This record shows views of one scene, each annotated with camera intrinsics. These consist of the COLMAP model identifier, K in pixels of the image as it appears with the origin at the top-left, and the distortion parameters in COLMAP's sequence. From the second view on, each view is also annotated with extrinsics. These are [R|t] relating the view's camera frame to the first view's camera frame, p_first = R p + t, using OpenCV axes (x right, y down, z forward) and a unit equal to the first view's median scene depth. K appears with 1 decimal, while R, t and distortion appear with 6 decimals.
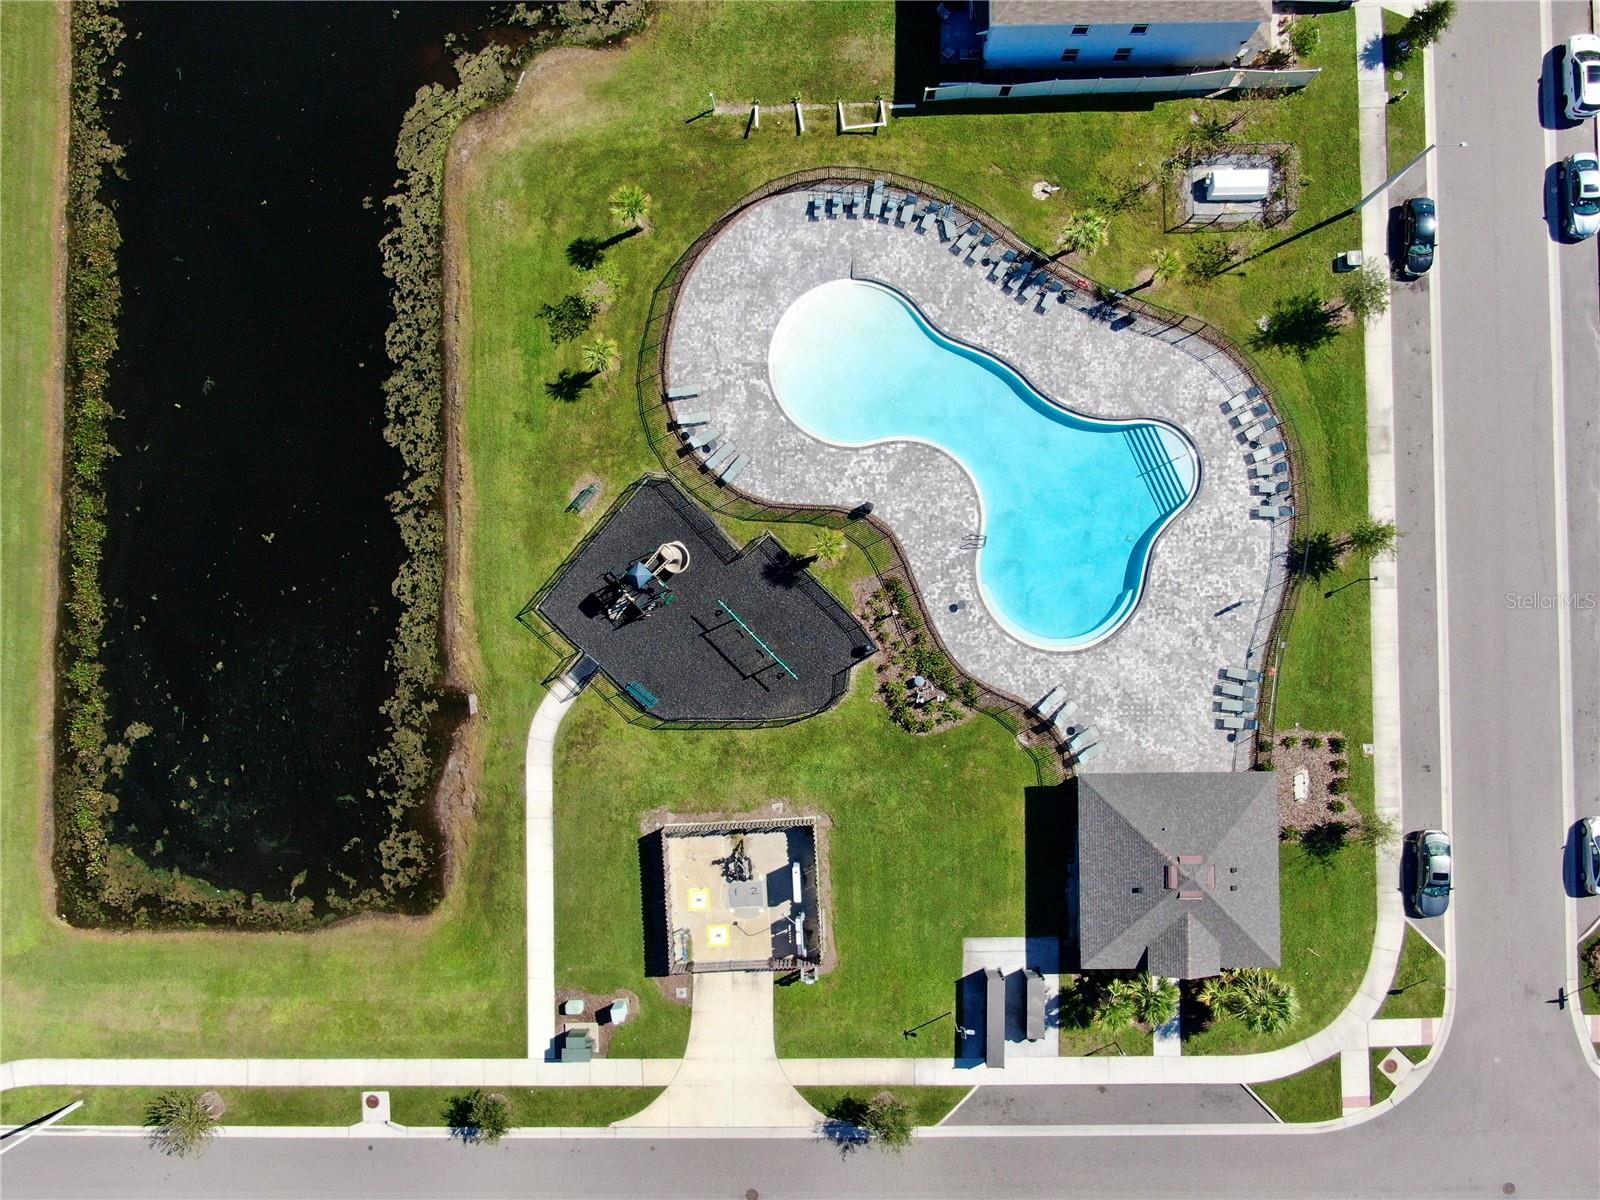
lens RADIAL K [[1160.7, 0, 806.0], [0, 1160.7, 586.4], [0, 0, 1]] dist [-0.010383, 0.005310]
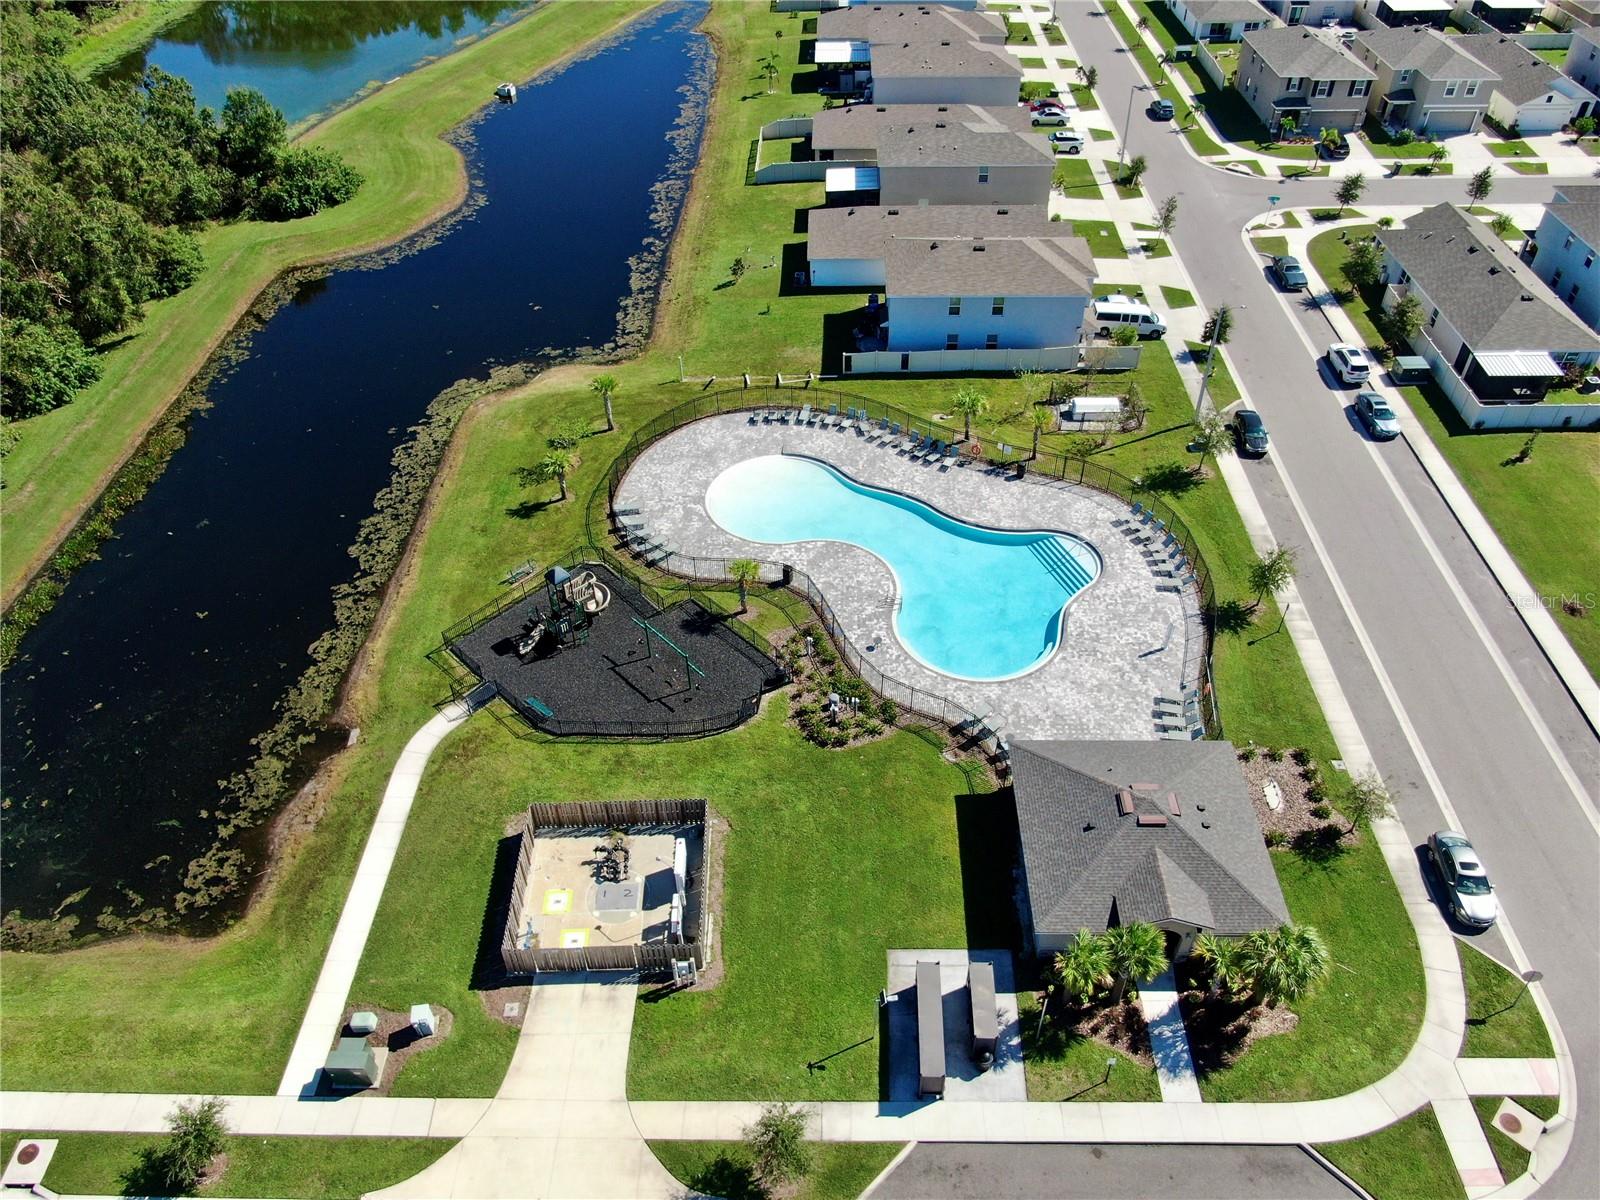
lens RADIAL K [[1160.7, 0, 806.0], [0, 1160.7, 586.4], [0, 0, 1]] dist [-0.010383, 0.005310]
pose [[0.999622, 0.018764, -0.020105, 0.091352], [-0.027500, 0.684117, -0.728853, 0.699420], [0.000078, 0.729131, 0.684375, 0.289568]]
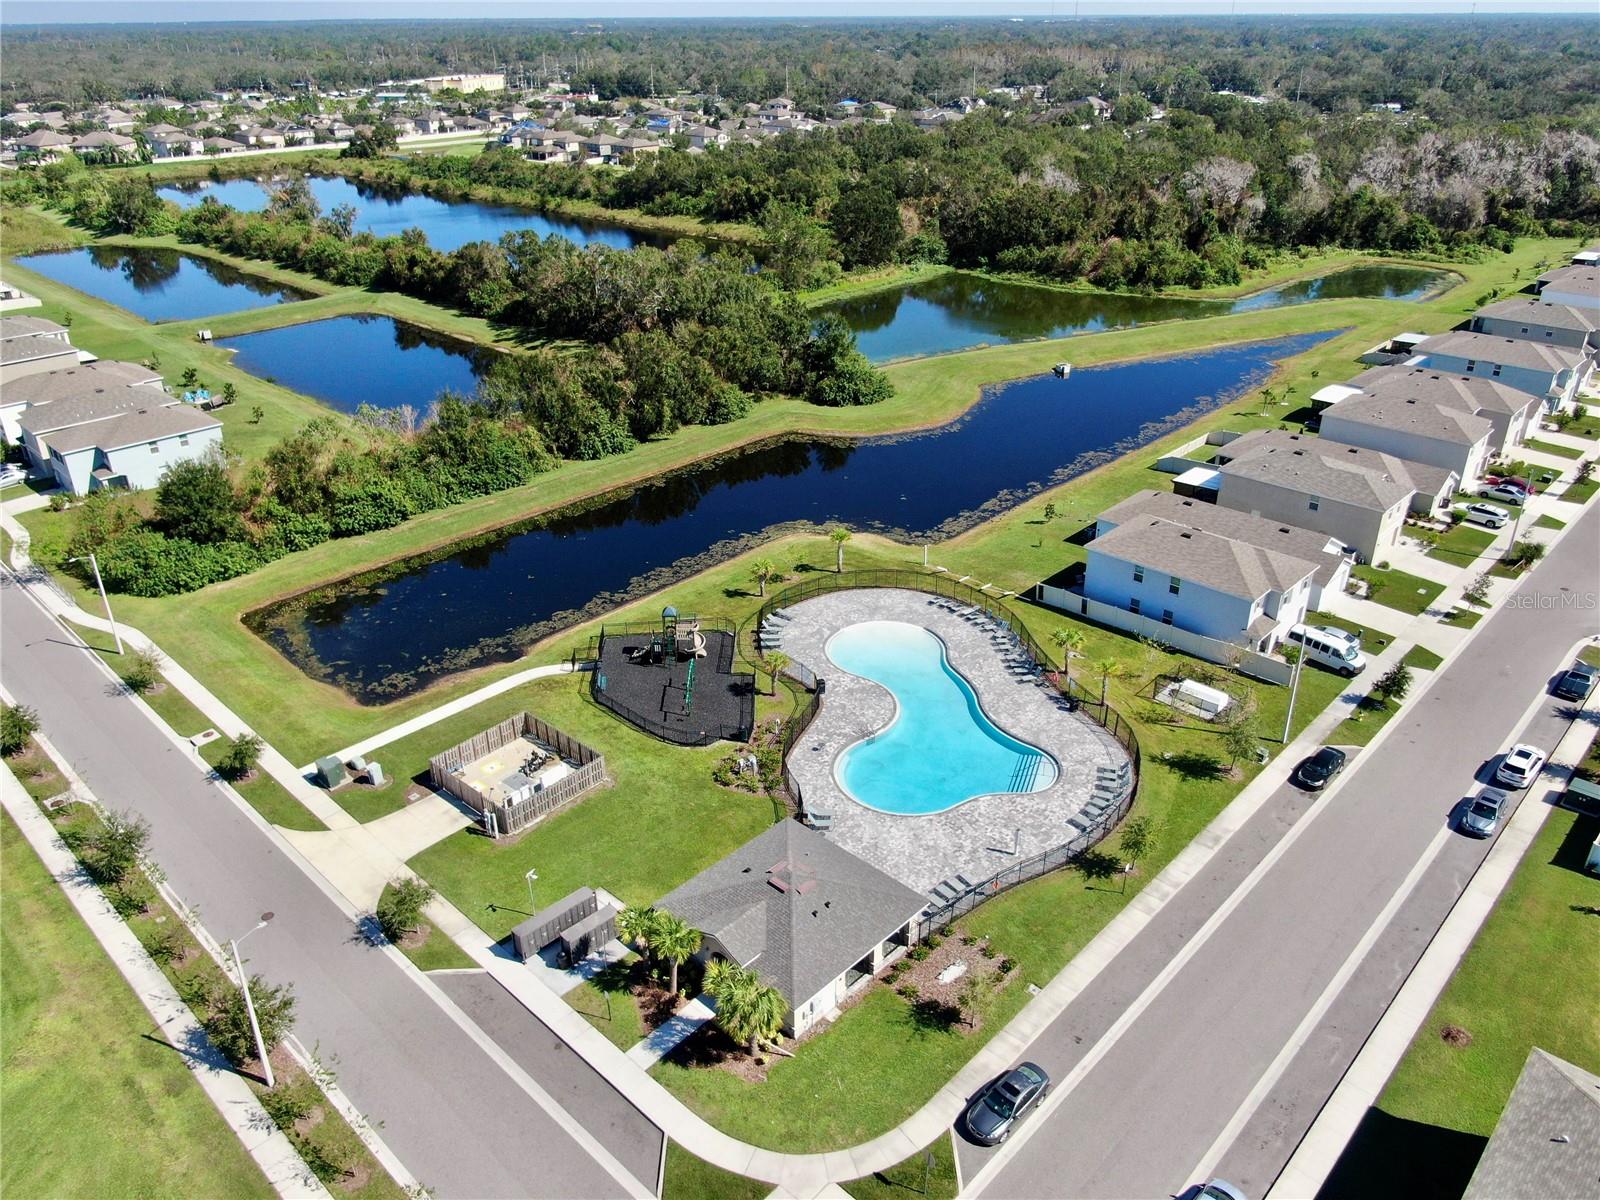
lens RADIAL K [[1160.7, 0, 806.0], [0, 1160.7, 586.4], [0, 0, 1]] dist [-0.010383, 0.005310]
pose [[0.717815, 0.316893, -0.619936, 0.817450], [-0.695946, 0.352206, -0.625788, 0.723413], [0.020037, 0.880642, 0.473359, 0.276163]]
